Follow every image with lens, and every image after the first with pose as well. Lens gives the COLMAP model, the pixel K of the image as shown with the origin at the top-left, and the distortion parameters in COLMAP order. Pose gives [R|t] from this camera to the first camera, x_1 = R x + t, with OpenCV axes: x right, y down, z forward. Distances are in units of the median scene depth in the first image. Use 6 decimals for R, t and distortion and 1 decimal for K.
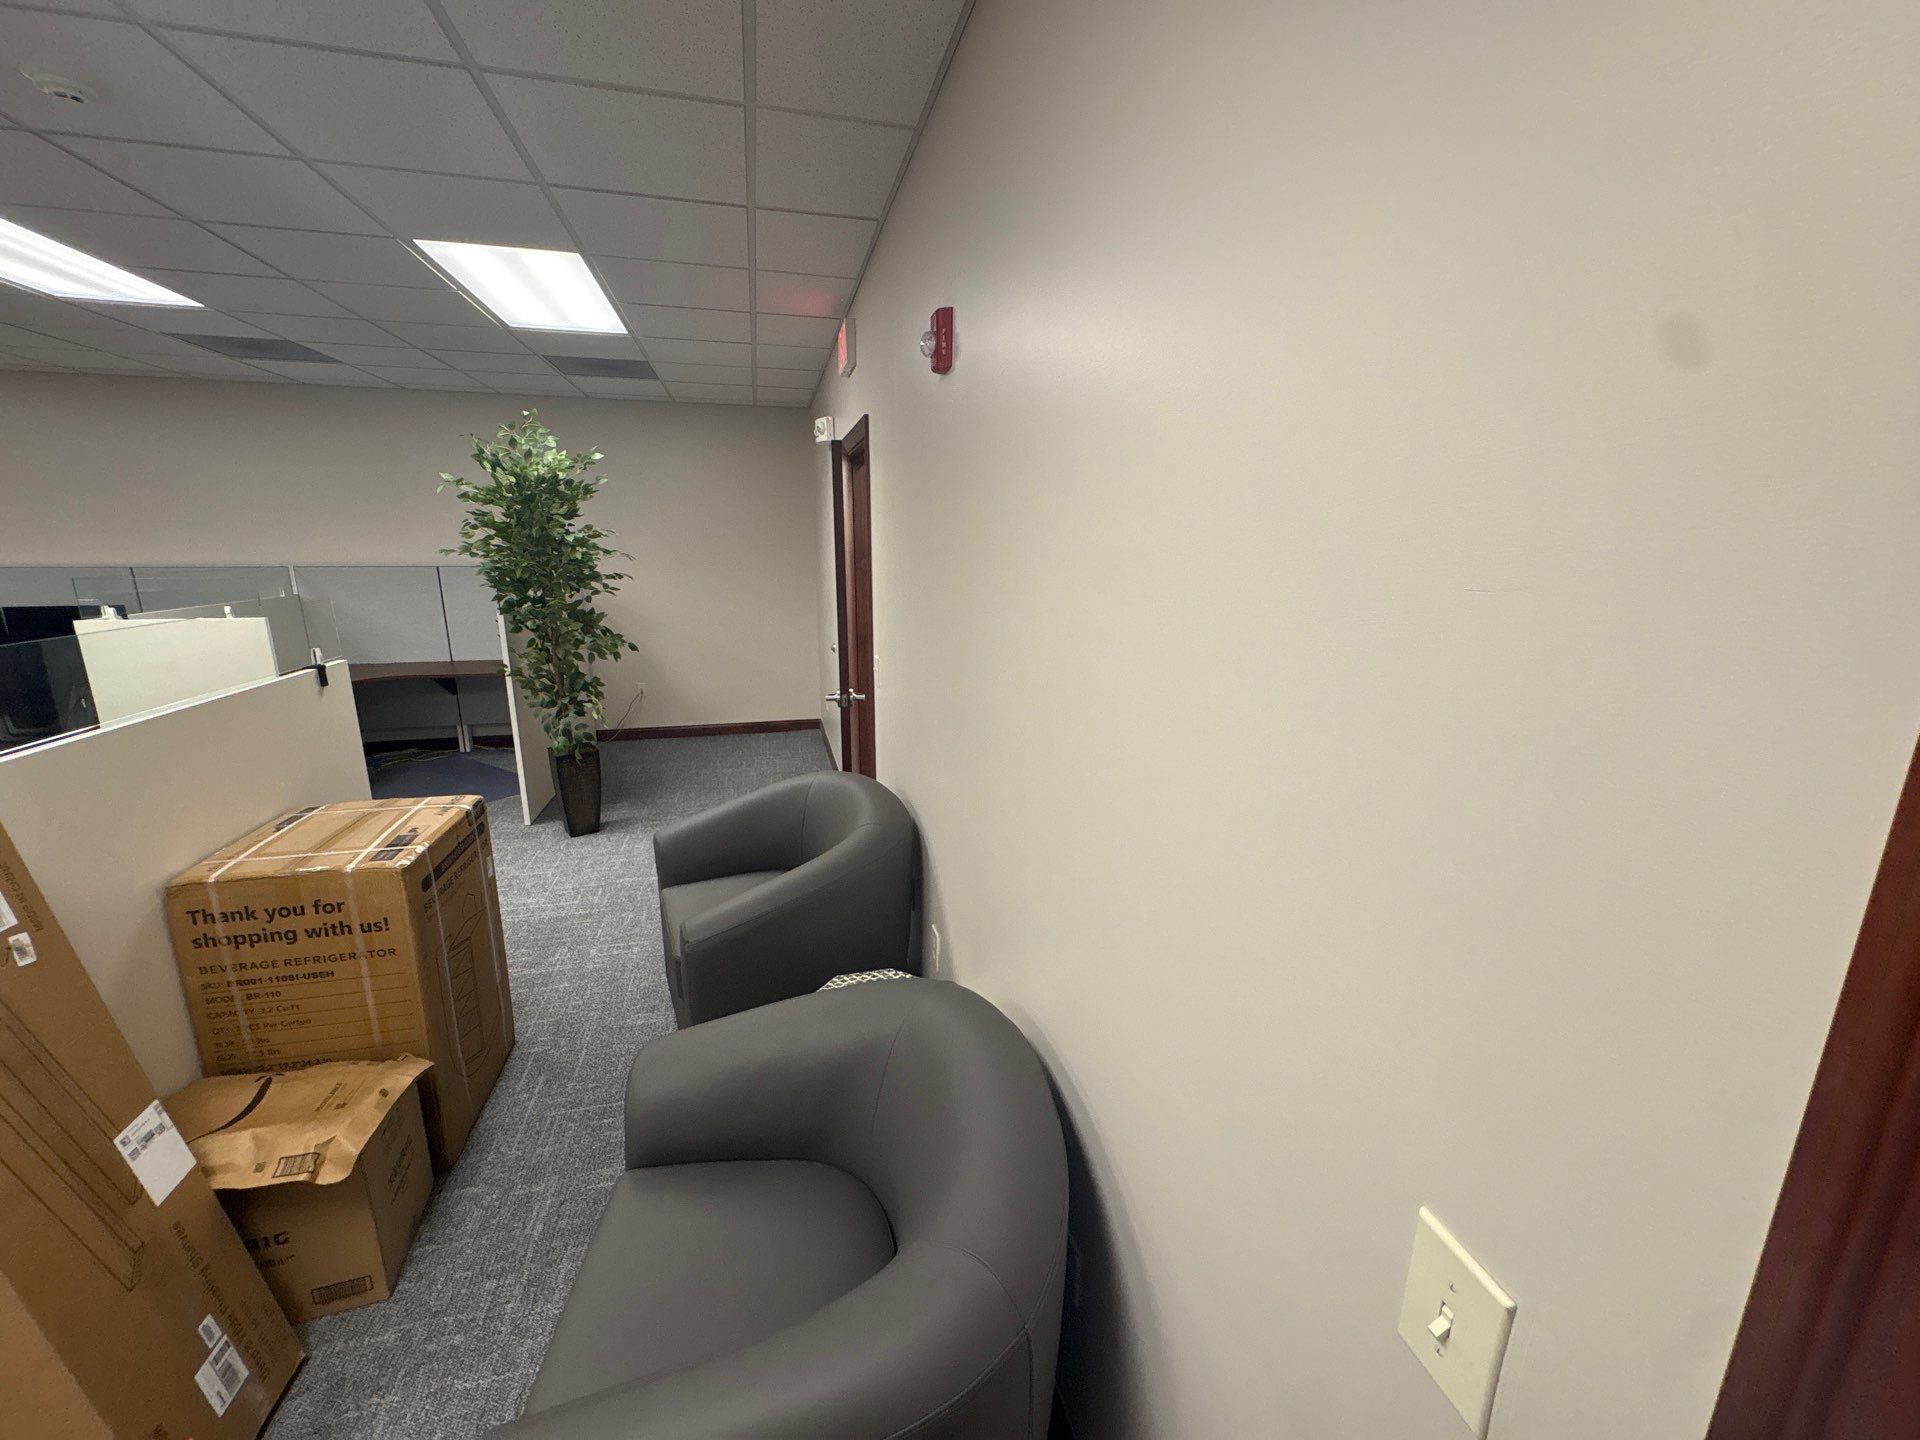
lens RADIAL K [[770.8, 0, 963.7], [0, 770.8, 713.5], [0, 0, 1]] dist [-0.000639, -0.000039]
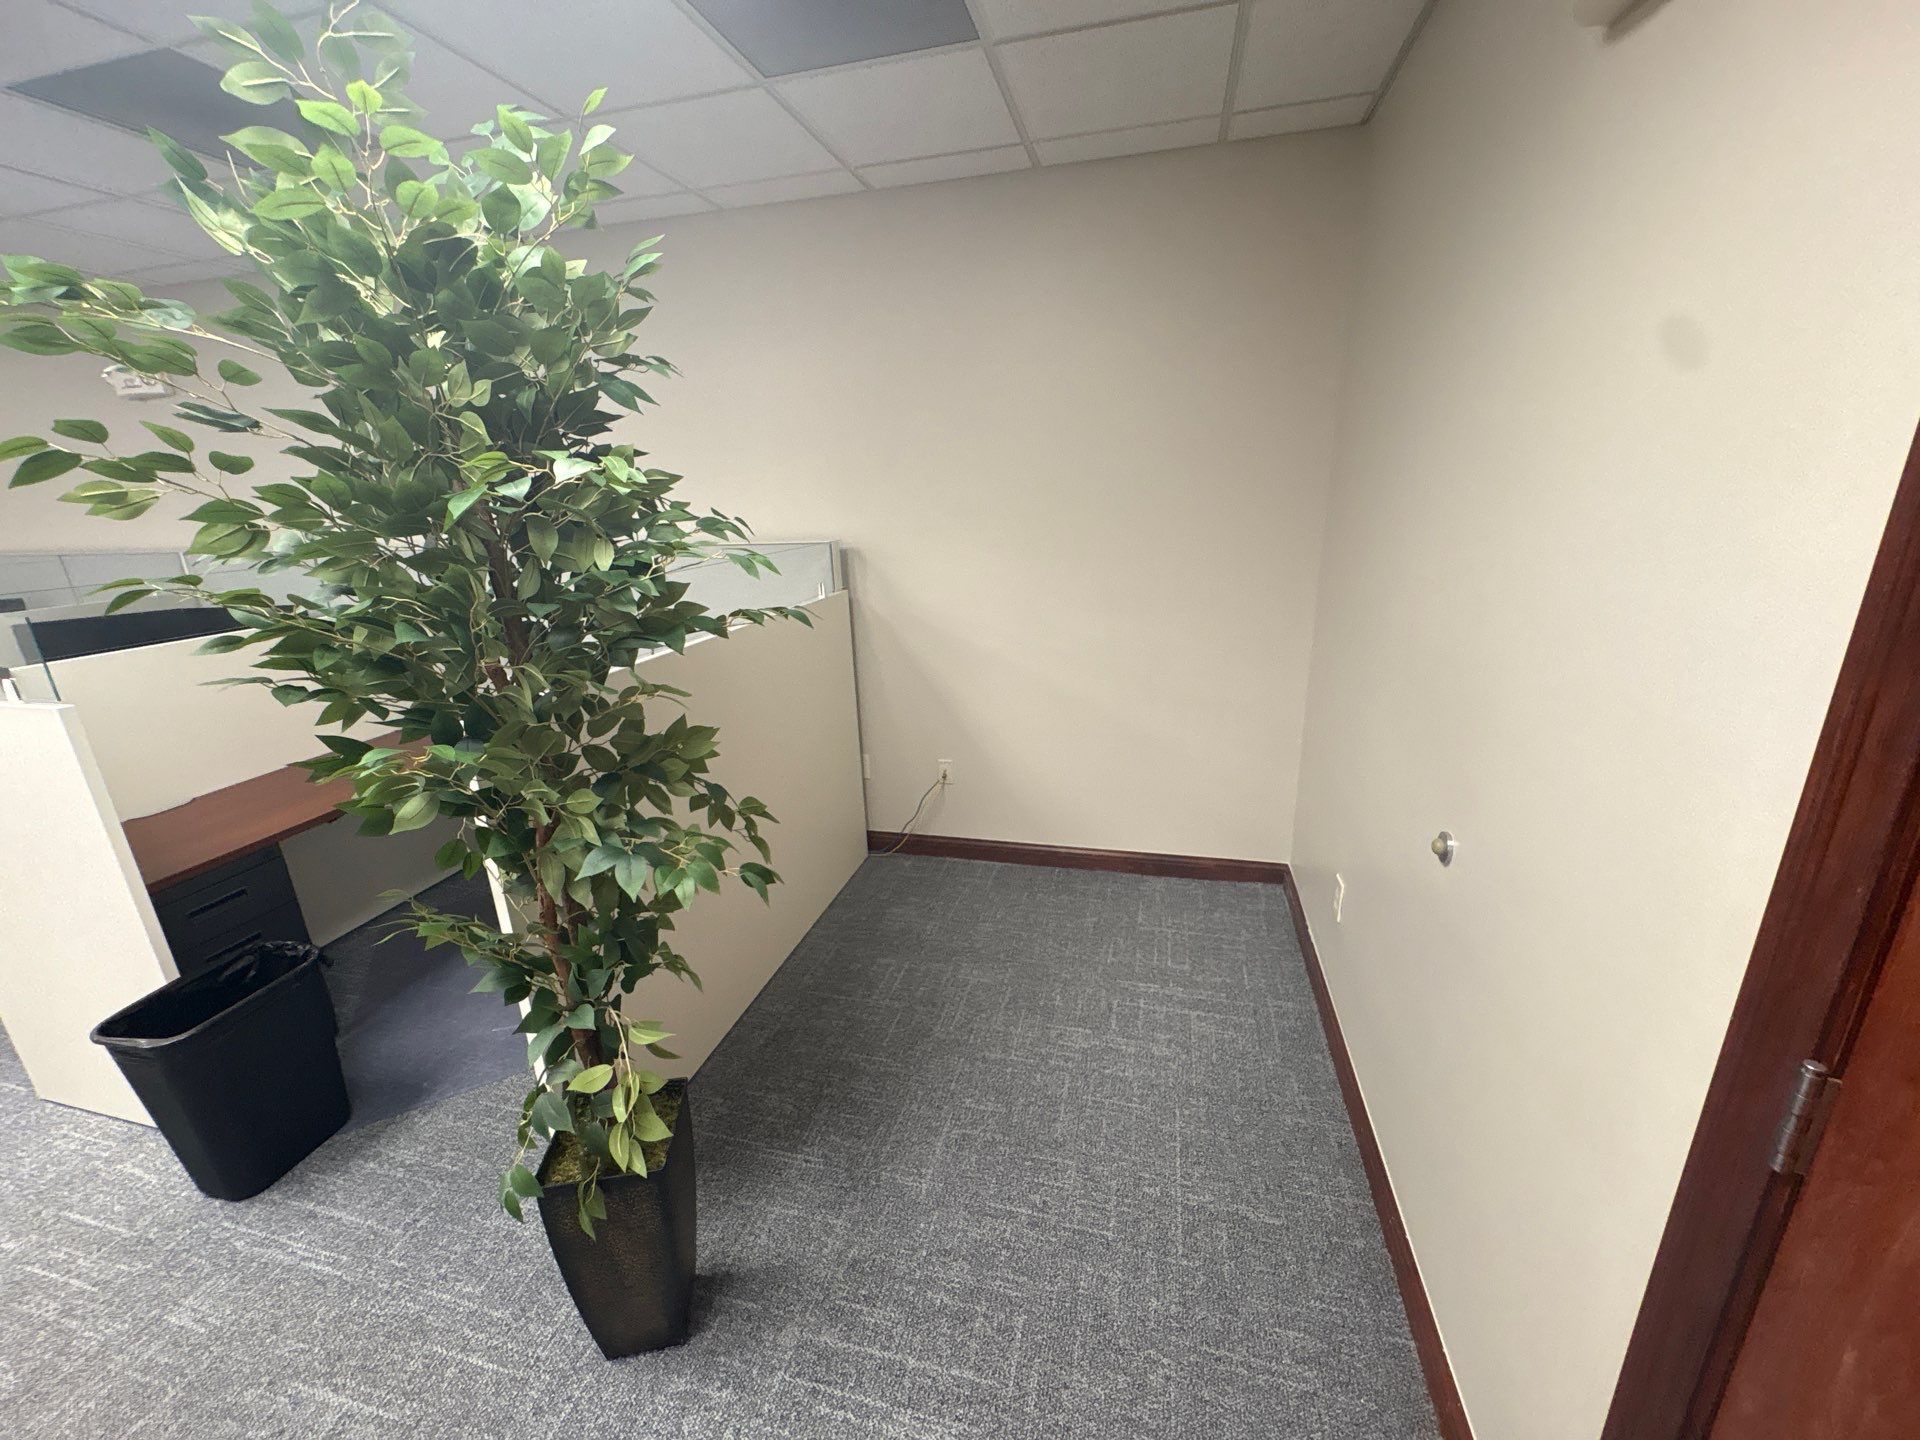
lens RADIAL K [[770.8, 0, 973.4], [0, 770.8, 718.4], [0, 0, 1]] dist [-0.000639, -0.000039]
pose [[0.881983, 0.117240, -0.456465, -0.161643], [-0.075428, 0.991194, 0.108839, -0.126299], [0.465205, -0.061564, 0.883060, 0.541417]]
